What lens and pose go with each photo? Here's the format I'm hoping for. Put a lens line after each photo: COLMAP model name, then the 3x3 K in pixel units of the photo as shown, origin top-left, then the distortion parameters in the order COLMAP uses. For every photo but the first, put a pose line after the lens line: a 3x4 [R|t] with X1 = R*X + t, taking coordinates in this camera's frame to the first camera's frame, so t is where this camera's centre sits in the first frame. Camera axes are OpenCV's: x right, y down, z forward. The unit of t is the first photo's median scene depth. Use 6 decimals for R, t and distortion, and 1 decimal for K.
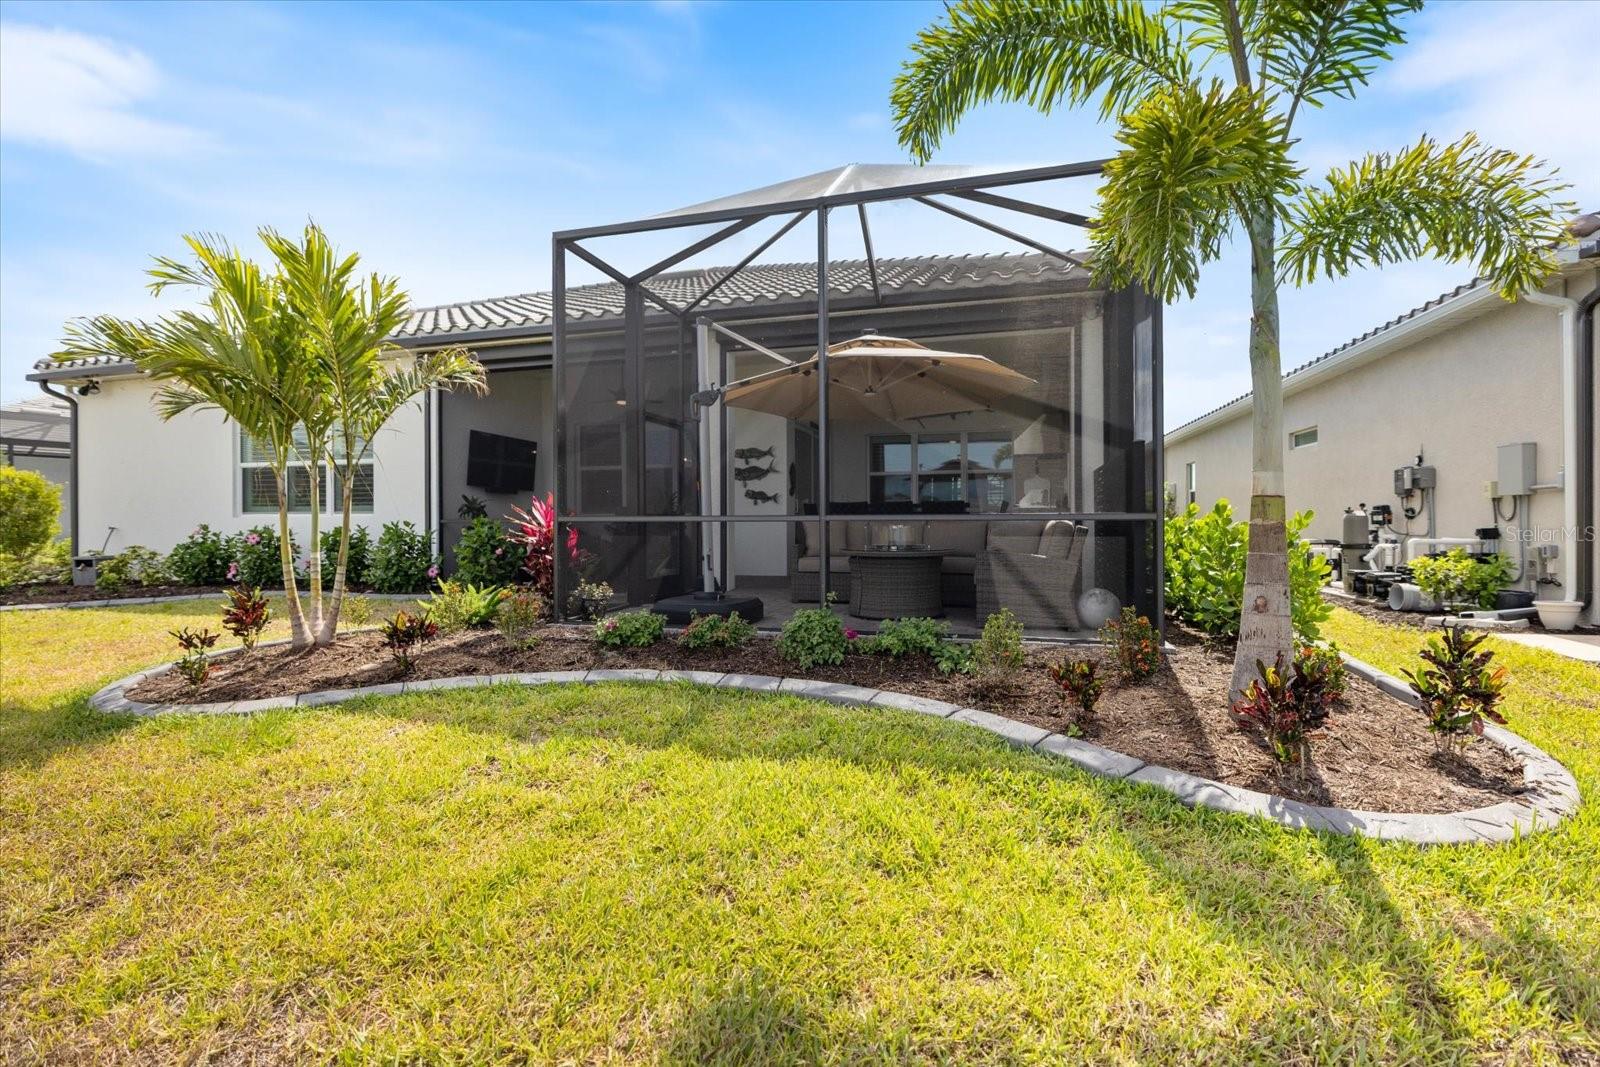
lens RADIAL K [[672.9, 0, 869.8], [0, 672.9, 541.3], [0, 0, 1]] dist [-0.002701, -0.001876]
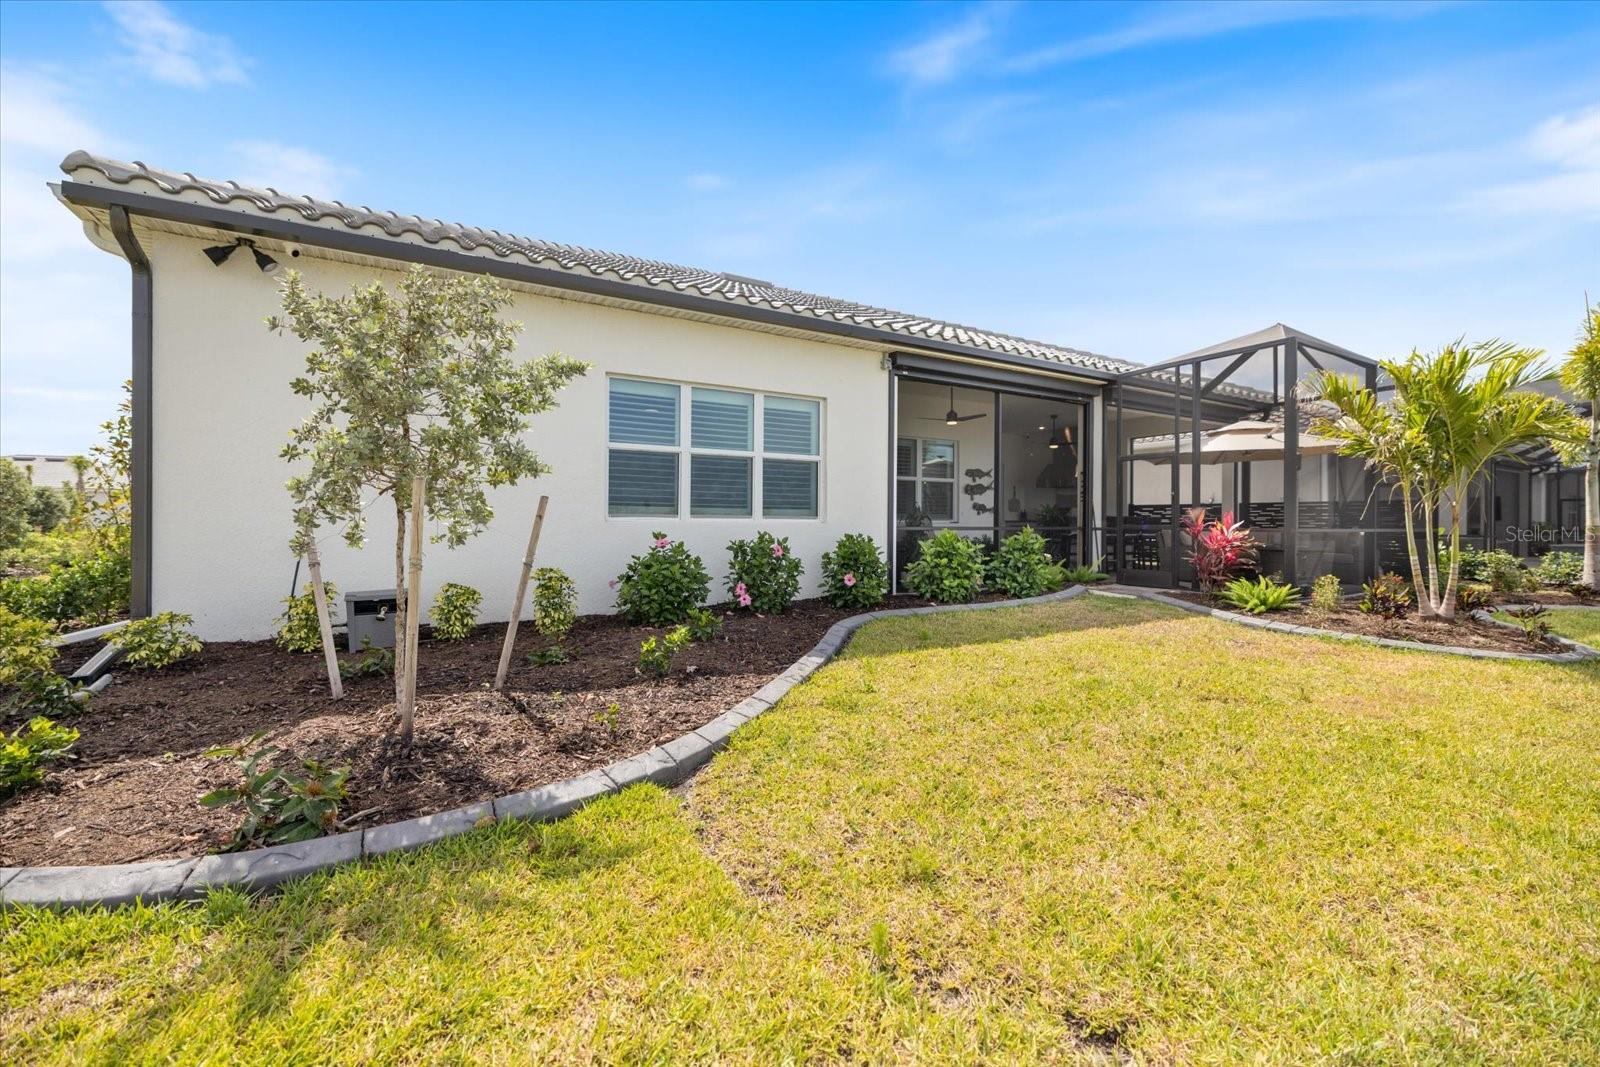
lens RADIAL K [[672.9, 0, 801.8], [0, 672.9, 518.6], [0, 0, 1]] dist [-0.002701, -0.001876]
pose [[0.685354, 0.012854, 0.728097, -1.916700], [-0.006138, 0.999911, -0.011875, -0.047029], [-0.728184, 0.003670, 0.685372, 0.584593]]
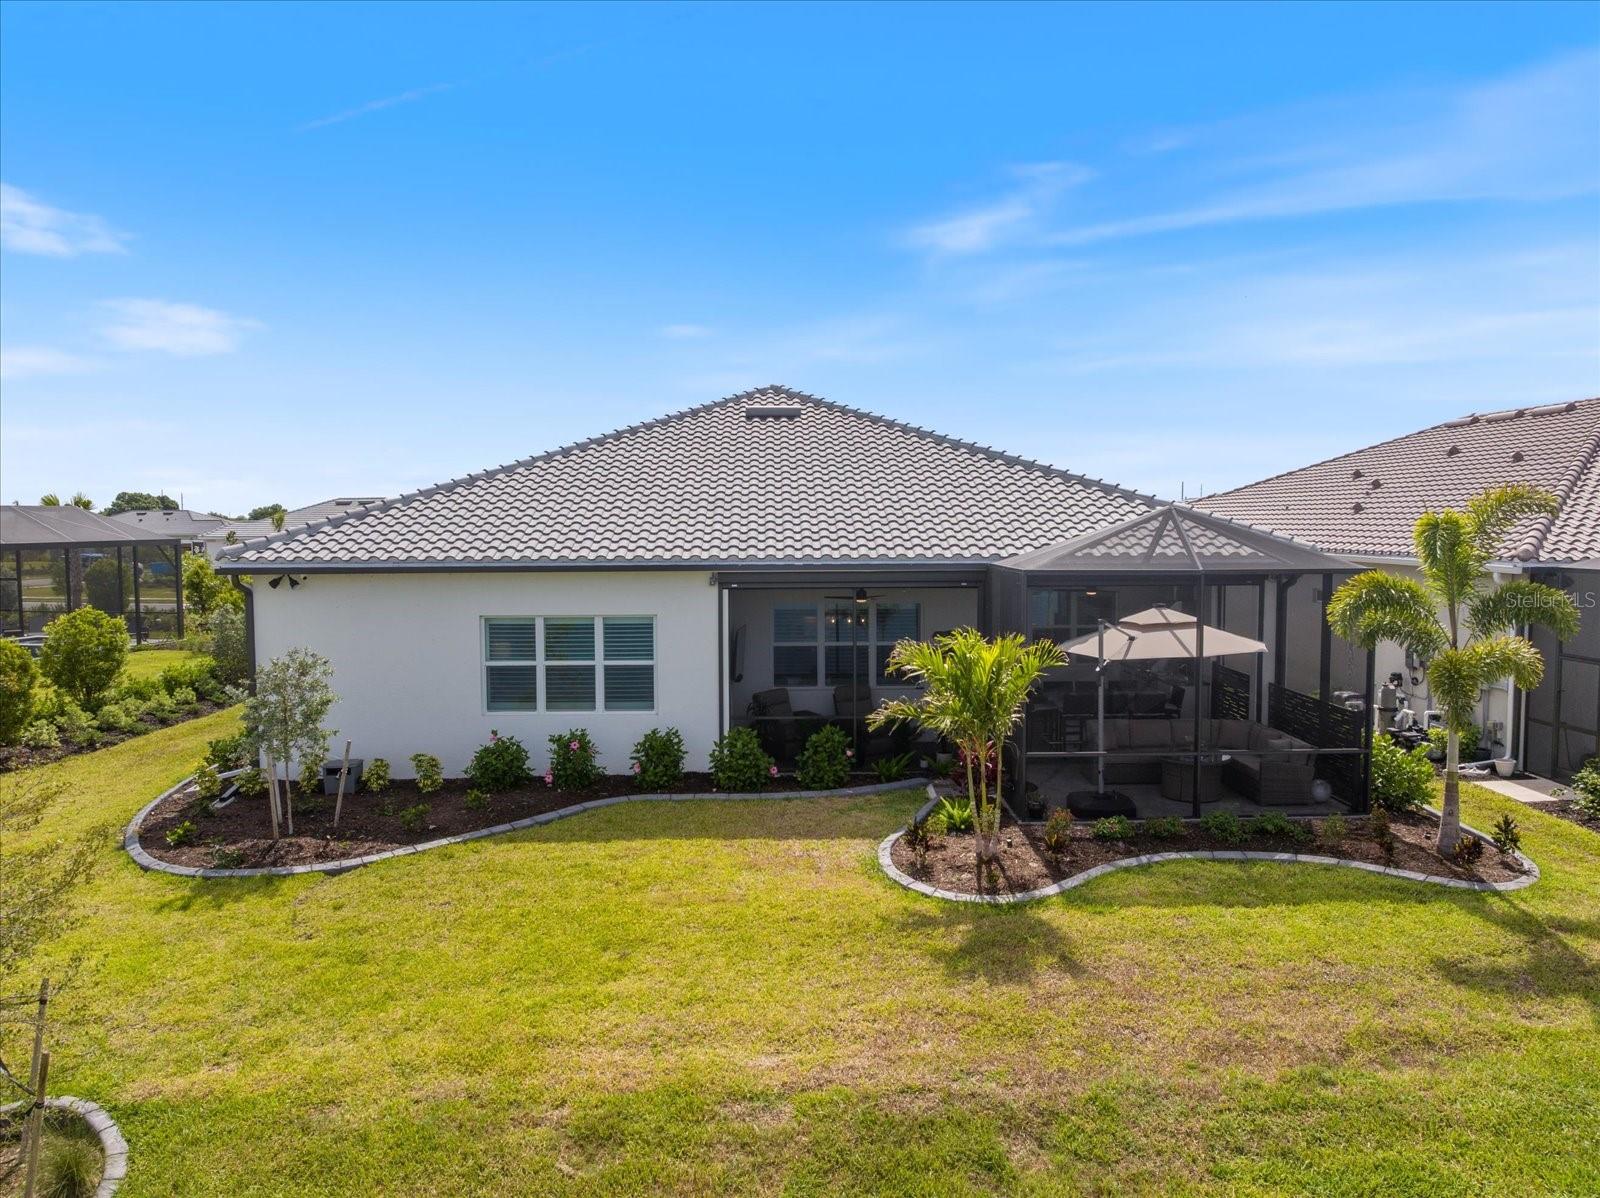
lens RADIAL K [[1128.6, 0, 793.2], [0, 1128.6, 605.1], [0, 0, 1]] dist [-0.047577, 0.004095]
pose [[0.954794, -0.024783, 0.296233, -1.466489], [0.000363, 0.996615, 0.082205, -0.500555], [-0.297268, -0.078381, 0.951571, -1.079714]]
